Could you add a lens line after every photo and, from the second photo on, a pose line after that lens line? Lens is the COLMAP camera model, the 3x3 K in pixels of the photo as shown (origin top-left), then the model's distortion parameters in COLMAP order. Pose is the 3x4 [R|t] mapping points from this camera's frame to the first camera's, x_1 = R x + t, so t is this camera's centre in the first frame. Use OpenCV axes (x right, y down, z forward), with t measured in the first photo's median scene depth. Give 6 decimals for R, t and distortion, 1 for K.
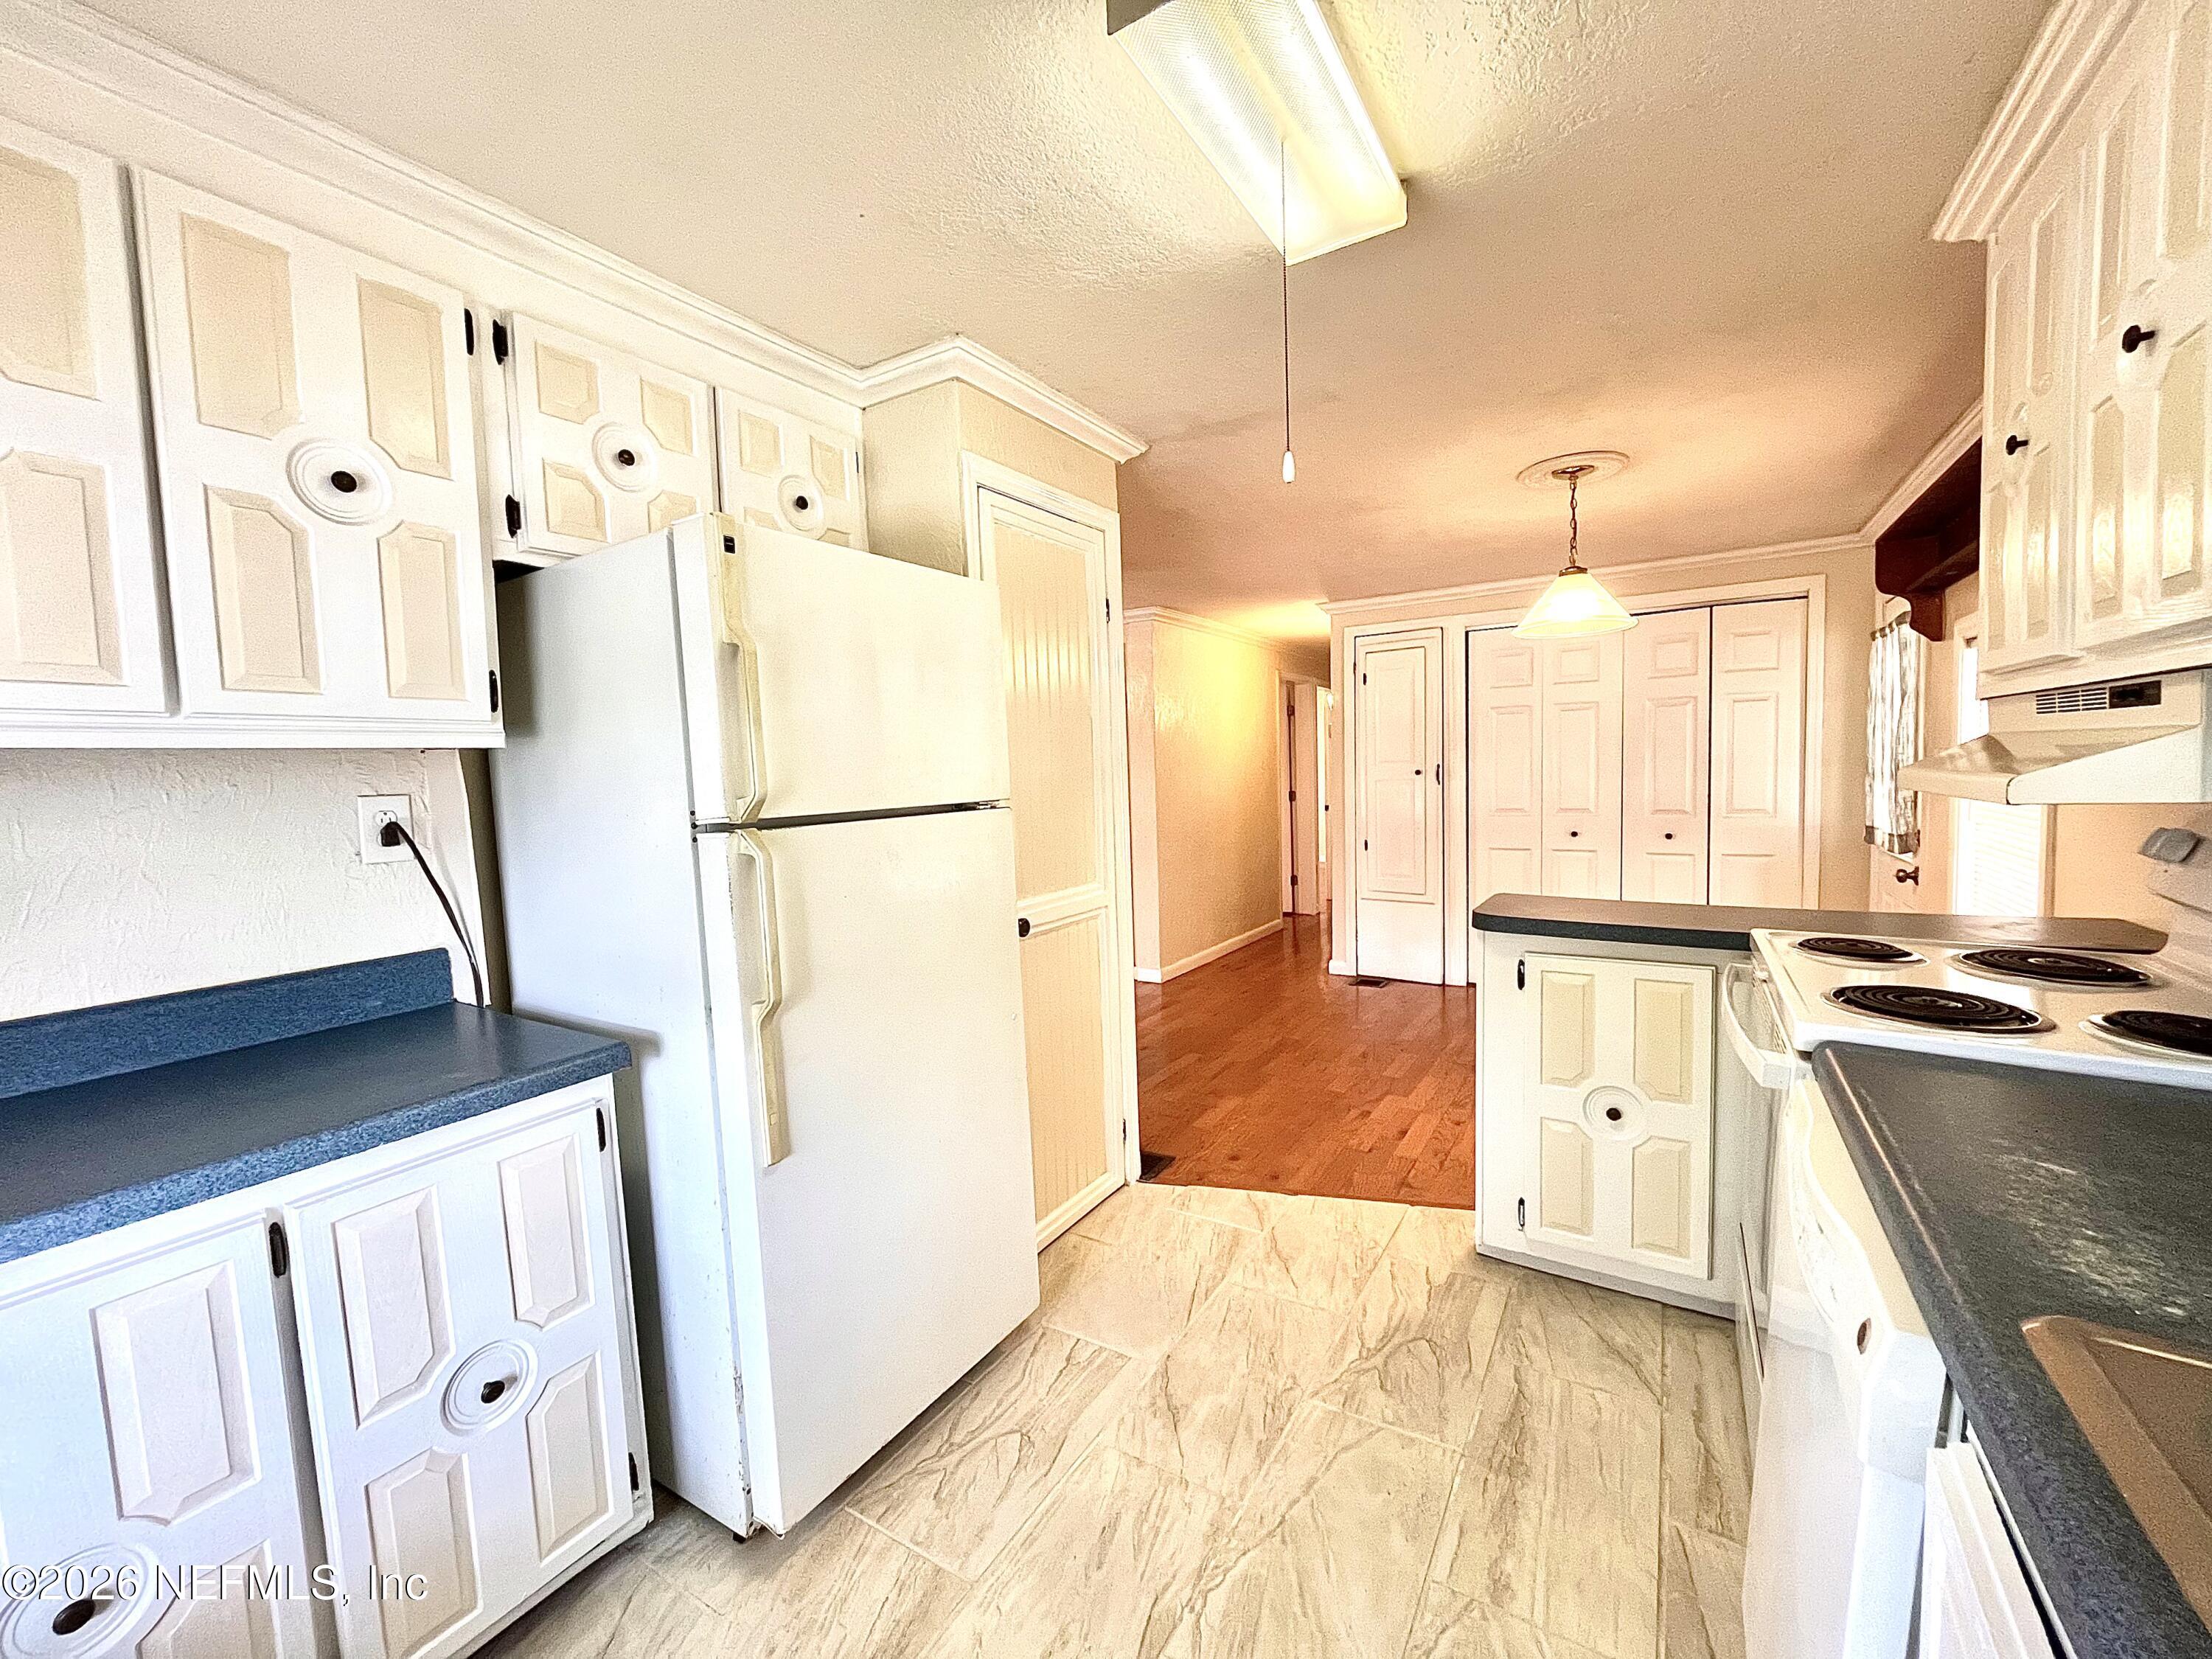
lens RADIAL K [[890.1, 0, 1104.2], [0, 890.1, 833.3], [0, 0, 1]] dist [-0.002172, -0.000336]
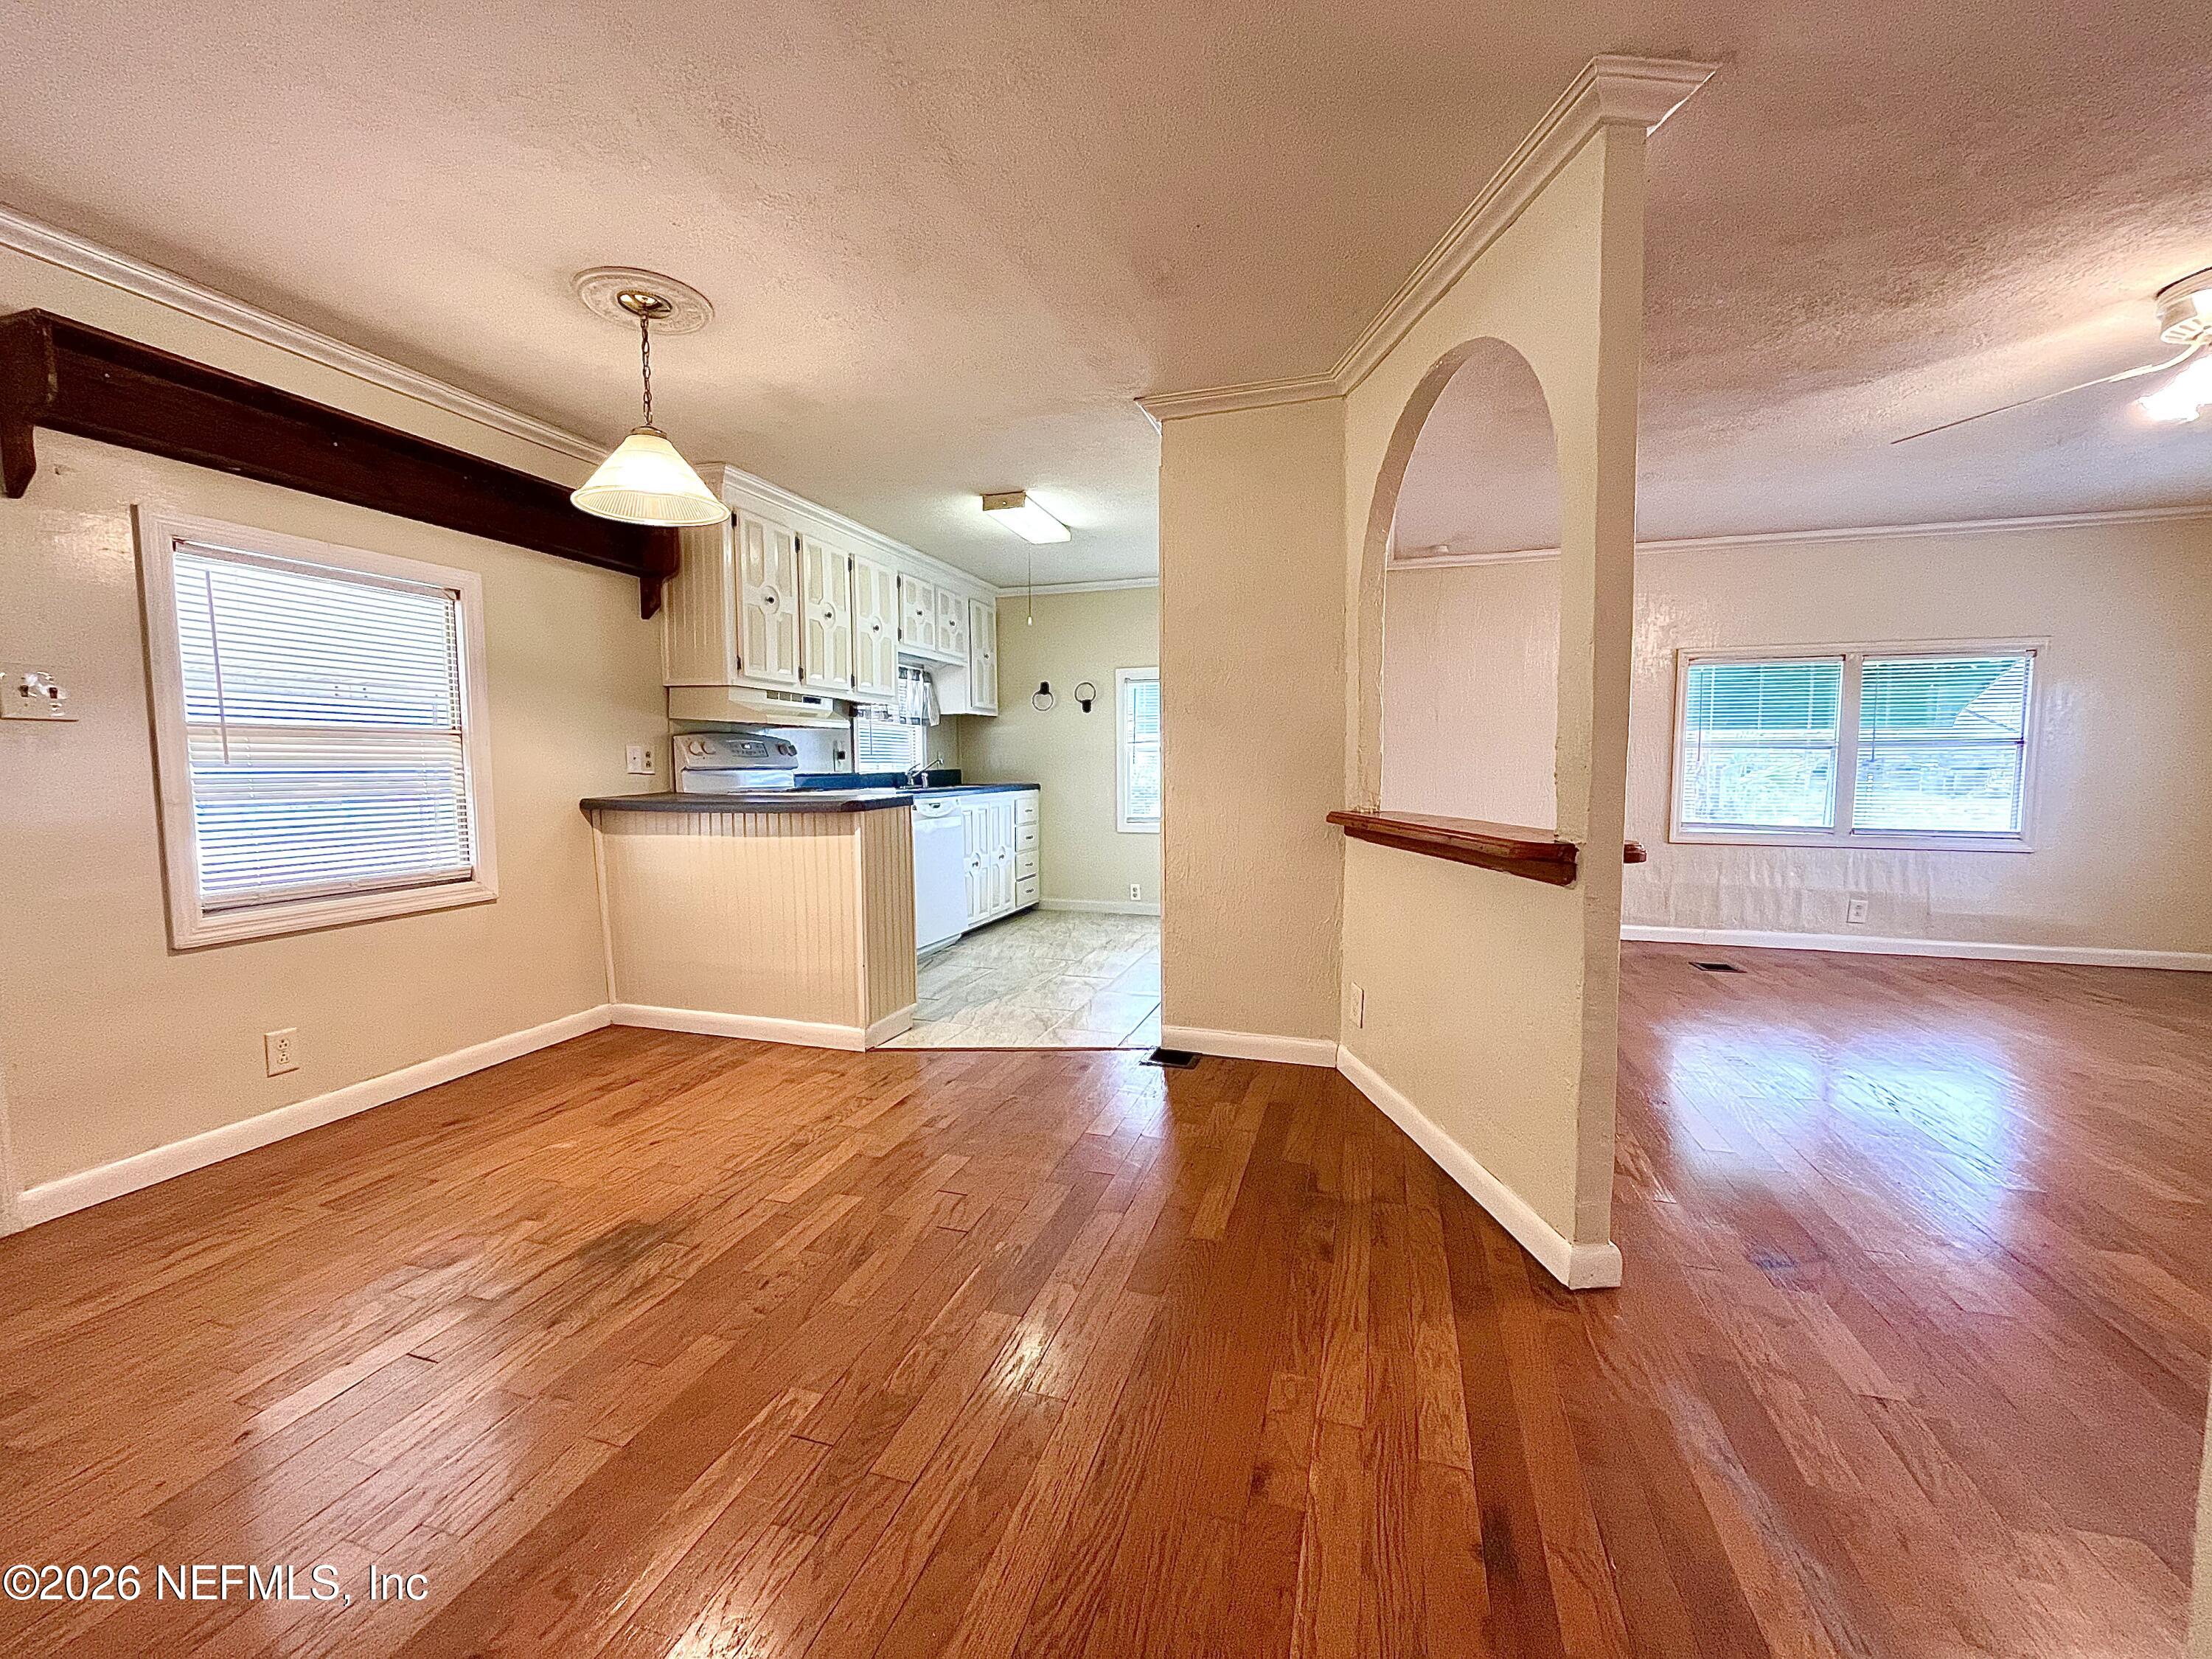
lens RADIAL K [[890.1, 0, 1104.2], [0, 890.1, 833.3], [0, 0, 1]] dist [-0.002172, -0.000336]
pose [[-0.966671, 0.057406, -0.249501, 0.502961], [0.018667, 0.987748, 0.154940, -0.085330], [0.255338, 0.145118, -0.955899, 2.693349]]
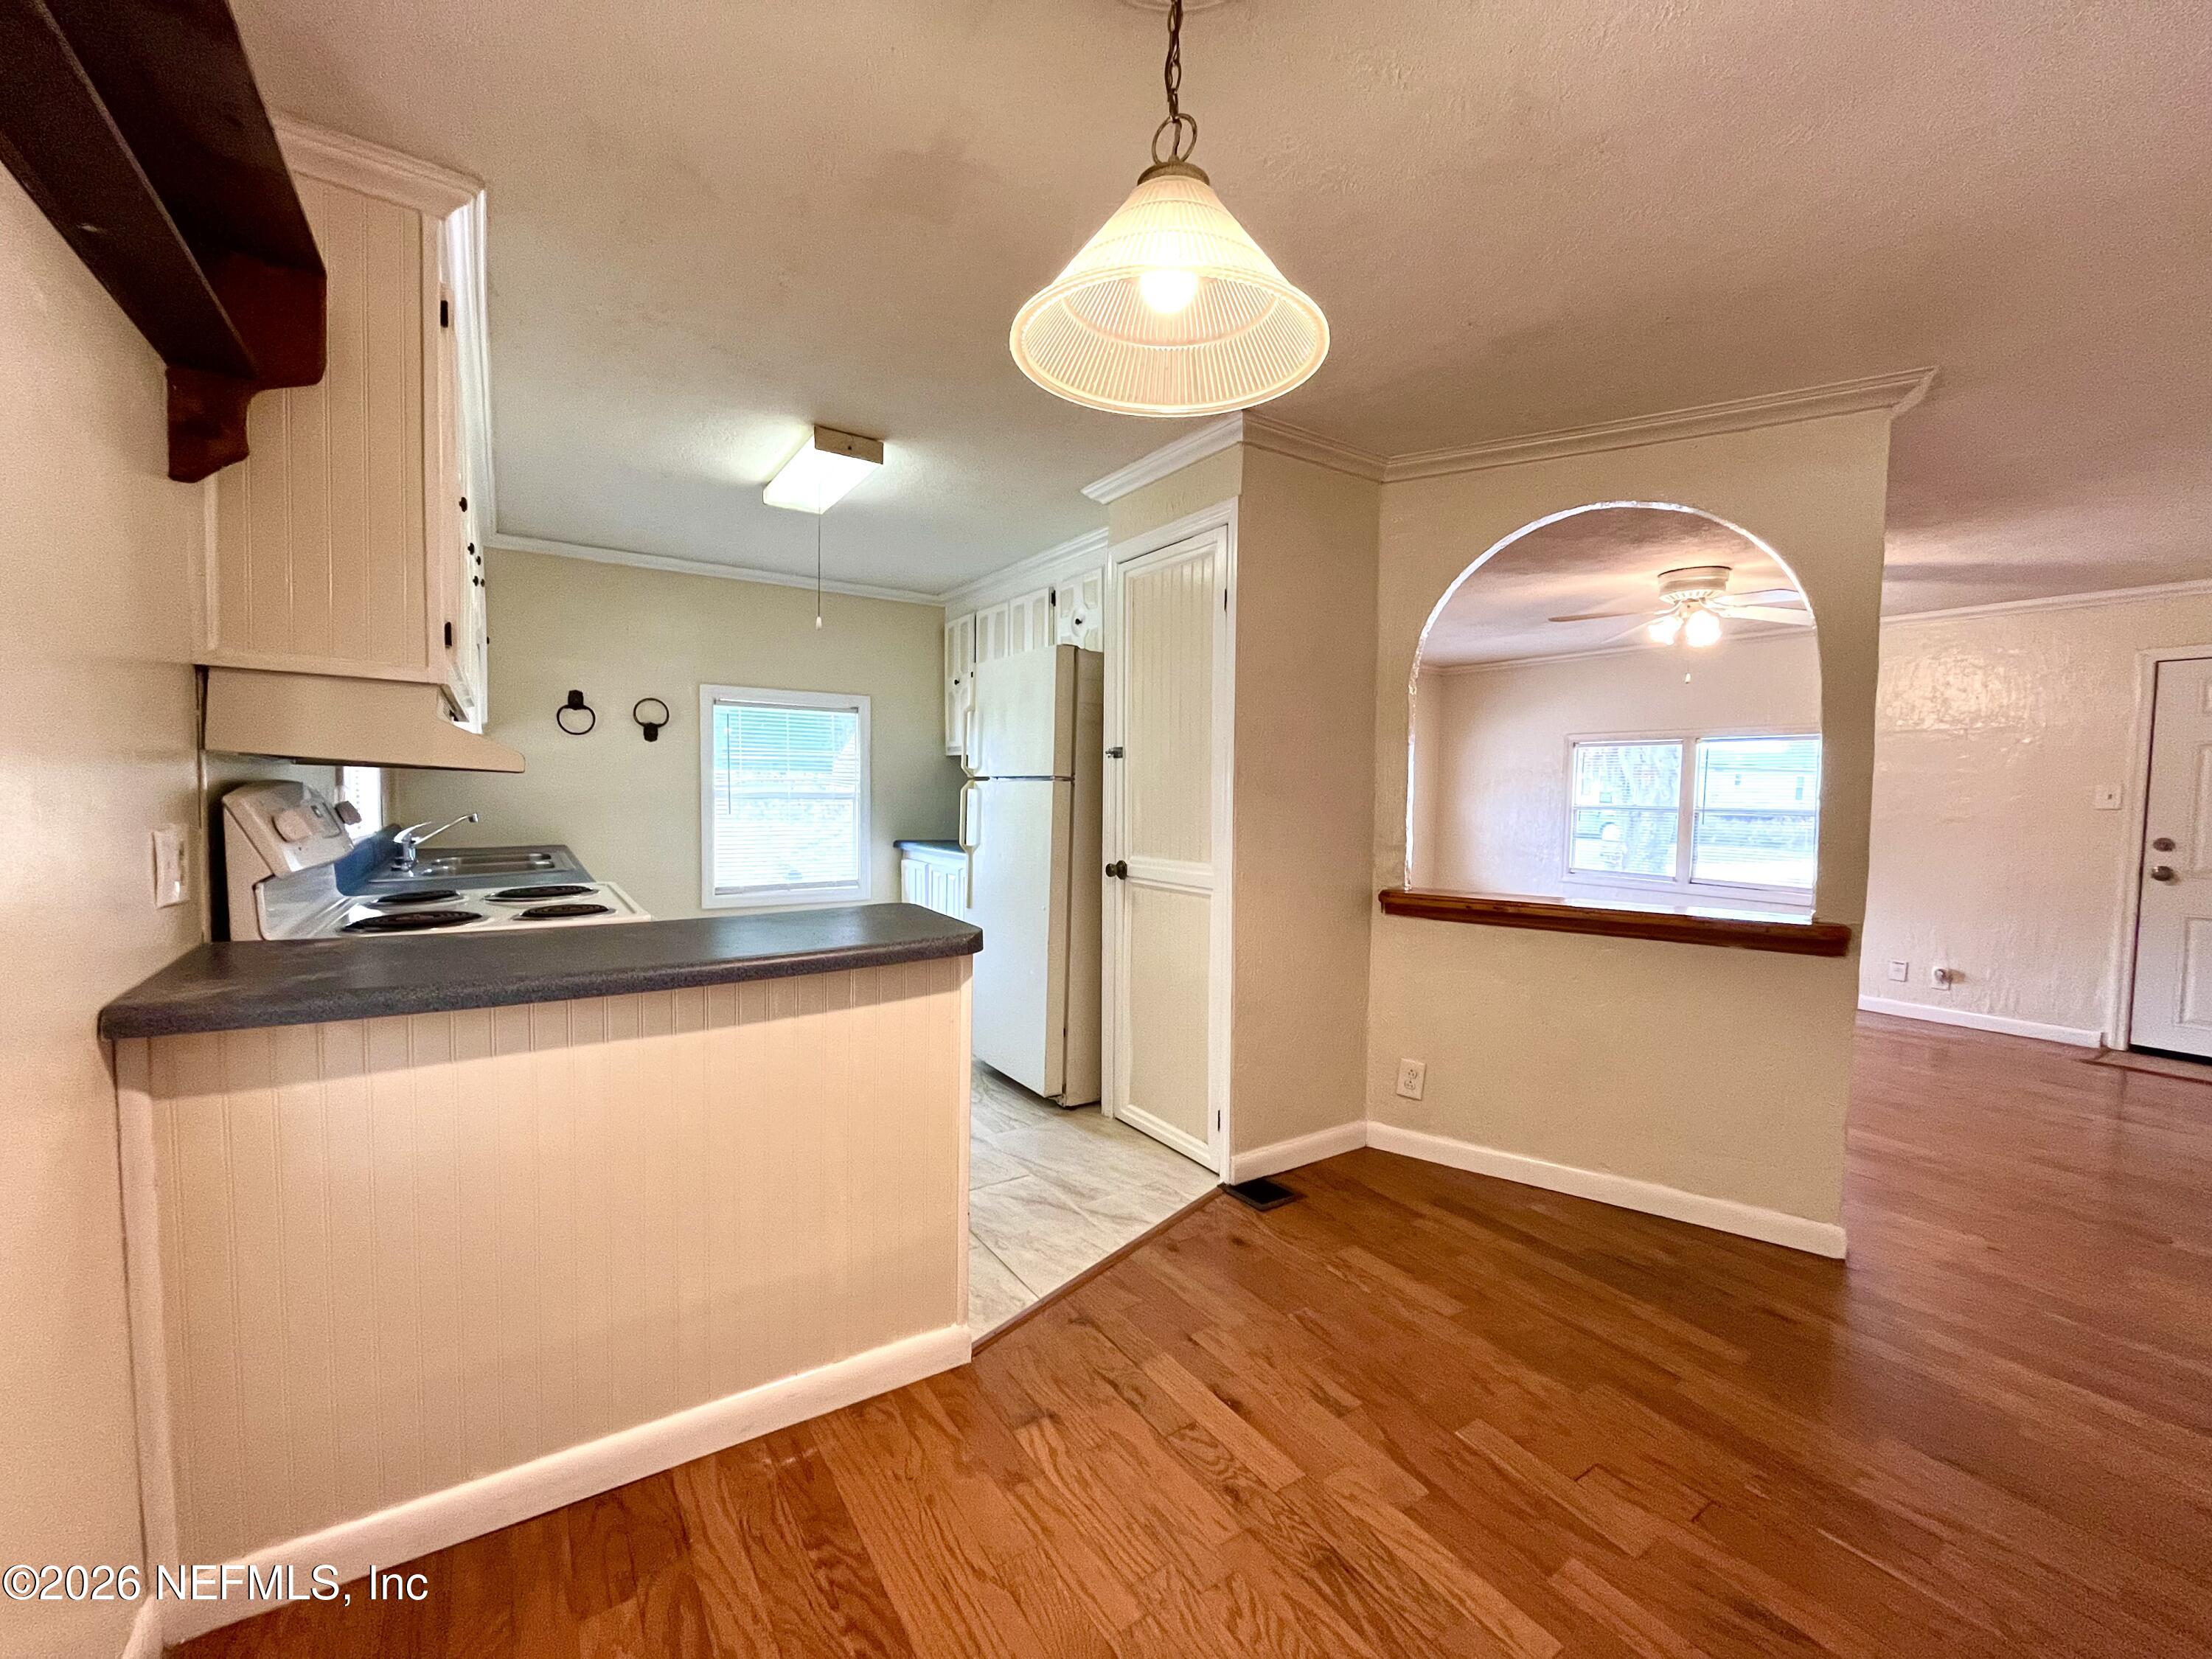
lens RADIAL K [[890.1, 0, 1104.2], [0, 890.1, 833.3], [0, 0, 1]] dist [-0.002172, -0.000336]
pose [[-0.408376, 0.073916, -0.909816, 1.240305], [-0.068041, 0.991478, 0.111092, -0.112531], [0.910274, 0.107272, -0.399867, 1.616176]]
